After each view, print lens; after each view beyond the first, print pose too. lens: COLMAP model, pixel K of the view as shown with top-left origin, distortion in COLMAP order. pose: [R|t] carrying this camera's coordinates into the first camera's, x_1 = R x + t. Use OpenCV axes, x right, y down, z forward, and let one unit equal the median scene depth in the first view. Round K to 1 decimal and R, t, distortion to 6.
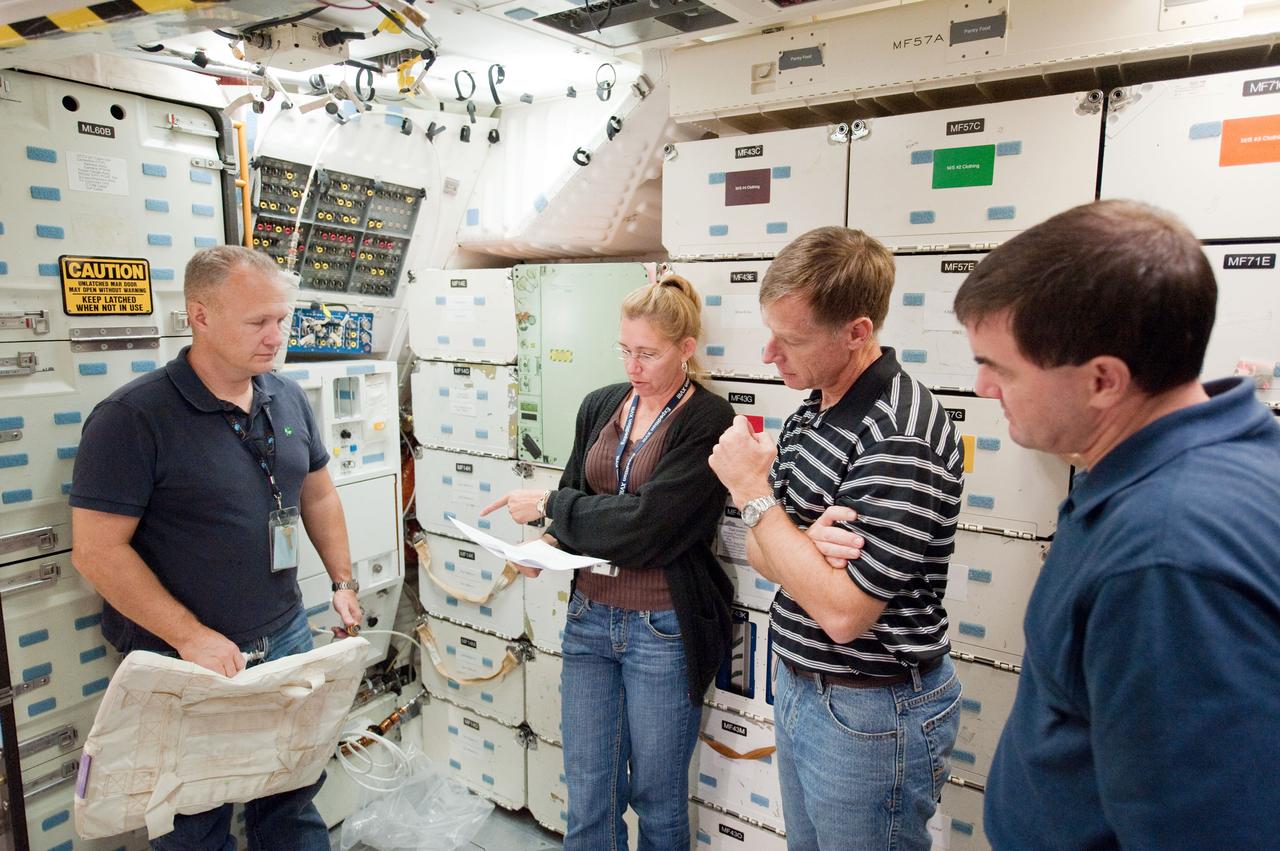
lens RADIAL K [[783.6, 0, 640.0], [0, 783.6, 425.5], [0, 0, 1]] dist [-0.000753, -0.000674]
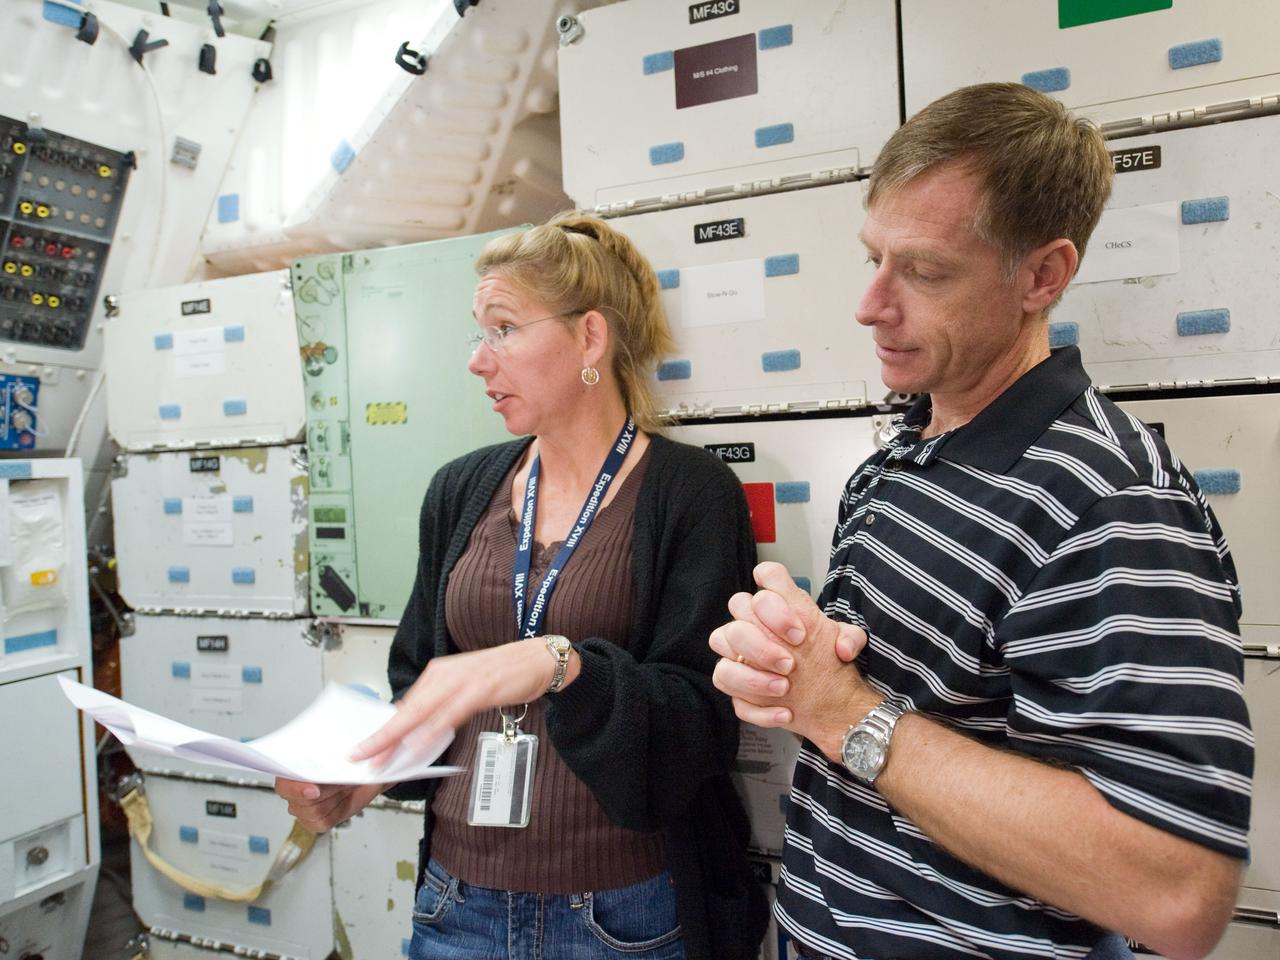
lens RADIAL K [[970.7, 0, 698.3], [0, 970.7, 473.5], [0, 0, 1]] dist [-0.002149, 0.005070]
pose [[0.983043, -0.048189, 0.176931, -0.007661], [0.072097, 0.988719, -0.131291, 0.050969], [-0.168608, 0.141821, 0.975427, 0.277854]]
